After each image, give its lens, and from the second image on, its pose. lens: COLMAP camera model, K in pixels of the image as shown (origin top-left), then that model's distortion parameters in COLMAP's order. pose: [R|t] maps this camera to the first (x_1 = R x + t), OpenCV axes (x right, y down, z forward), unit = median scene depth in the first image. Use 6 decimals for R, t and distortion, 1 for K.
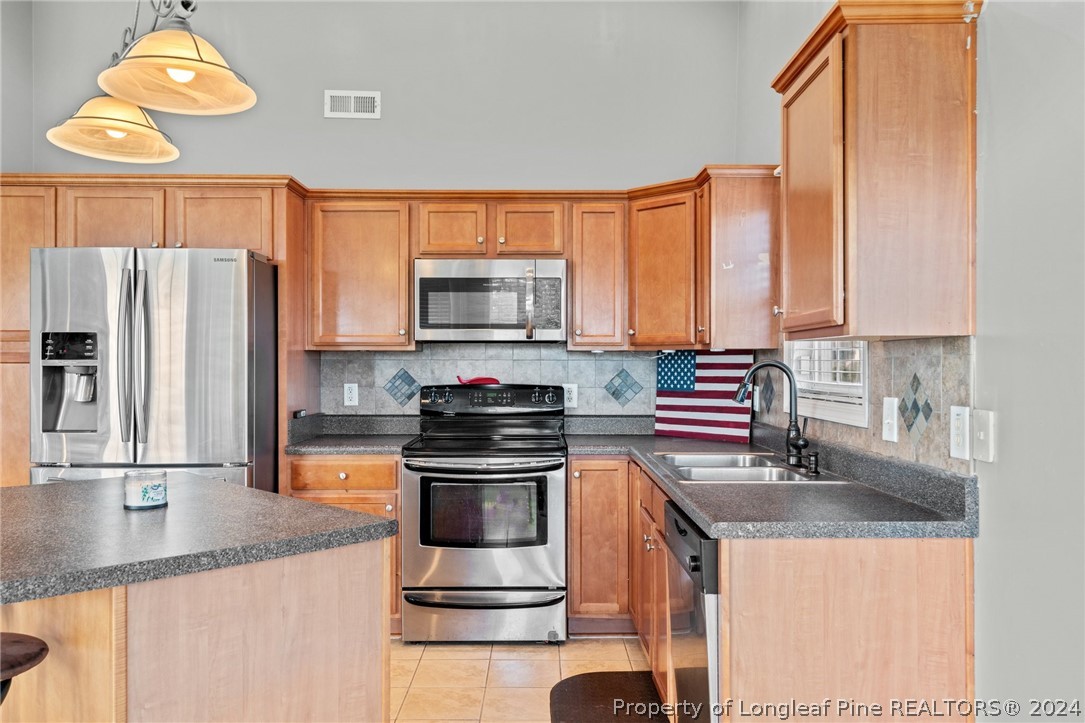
lens RADIAL K [[829.0, 0, 542.5], [0, 829.0, 361.5], [0, 0, 1]] dist [0.002927, 0.001947]
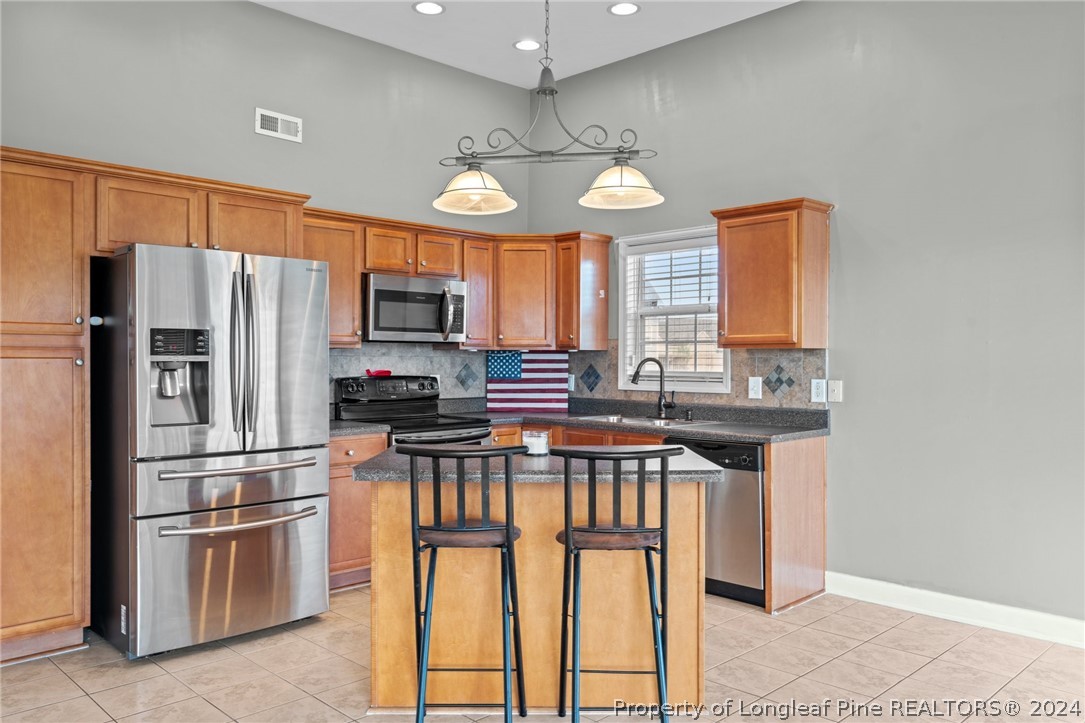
lens RADIAL K [[829.0, 0, 542.5], [0, 829.0, 361.5], [0, 0, 1]] dist [0.002927, 0.001947]
pose [[0.716331, -0.000721, 0.697761, -0.817183], [-0.004215, 0.999977, 0.005361, -0.001737], [-0.697748, -0.006781, 0.716311, -0.047980]]
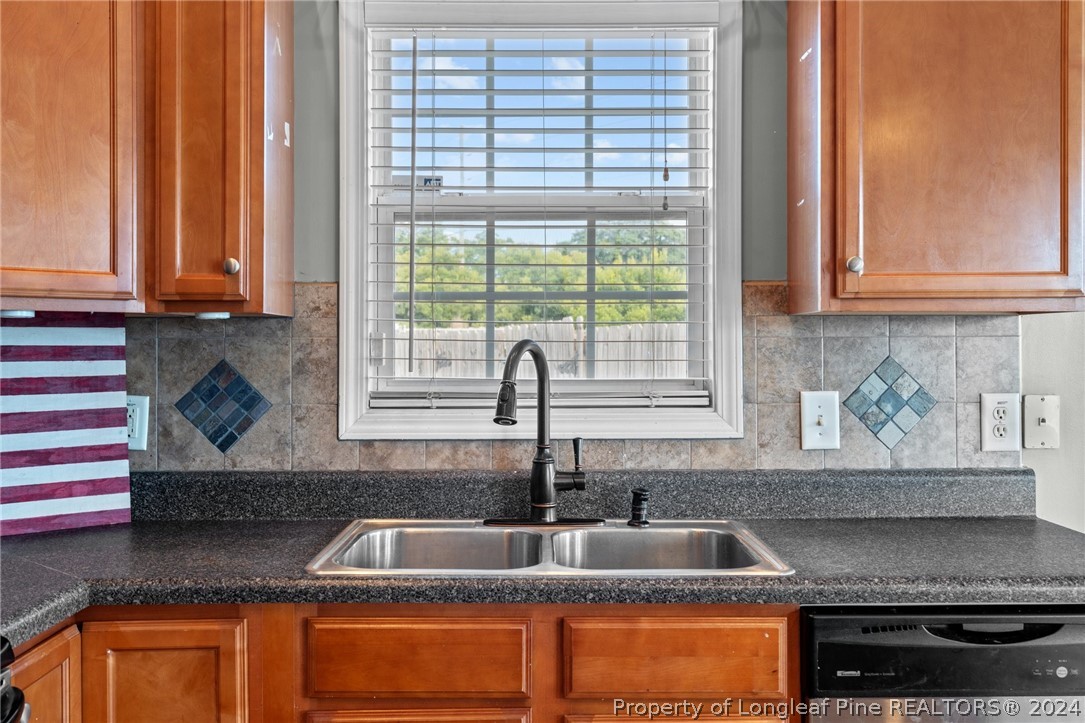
lens RADIAL K [[1070.4, 0, 546.7], [0, 1070.4, 341.8], [0, 0, 1]] dist [0.010366, 0.005987]
pose [[-0.005240, 0.003170, 0.999981, -0.328875], [-0.000344, 0.999995, -0.003172, 0.001546], [-0.999986, -0.000360, -0.005239, 0.756770]]
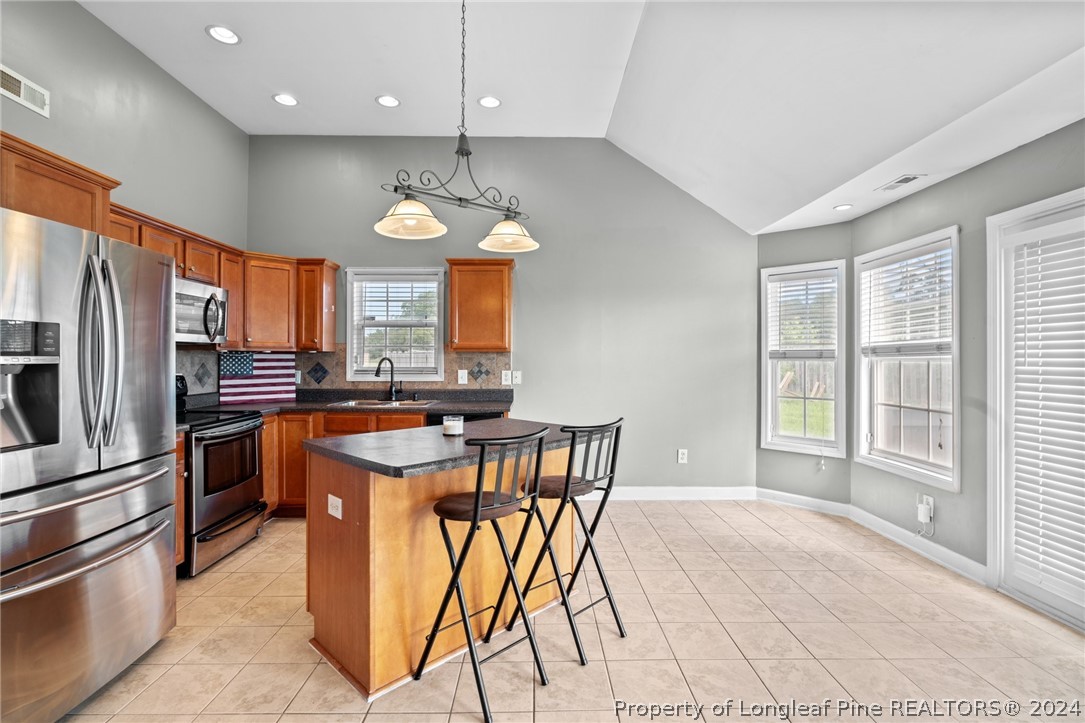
lens RADIAL K [[502.5, 0, 540.0], [0, 502.5, 354.3], [0, 0, 1]] dist [-0.002541, -0.000231]
pose [[-0.003165, 0.006213, 0.999976, -0.880585], [-0.003635, 0.999974, -0.006224, -0.002563], [-0.999988, -0.003655, -0.003142, 0.433730]]
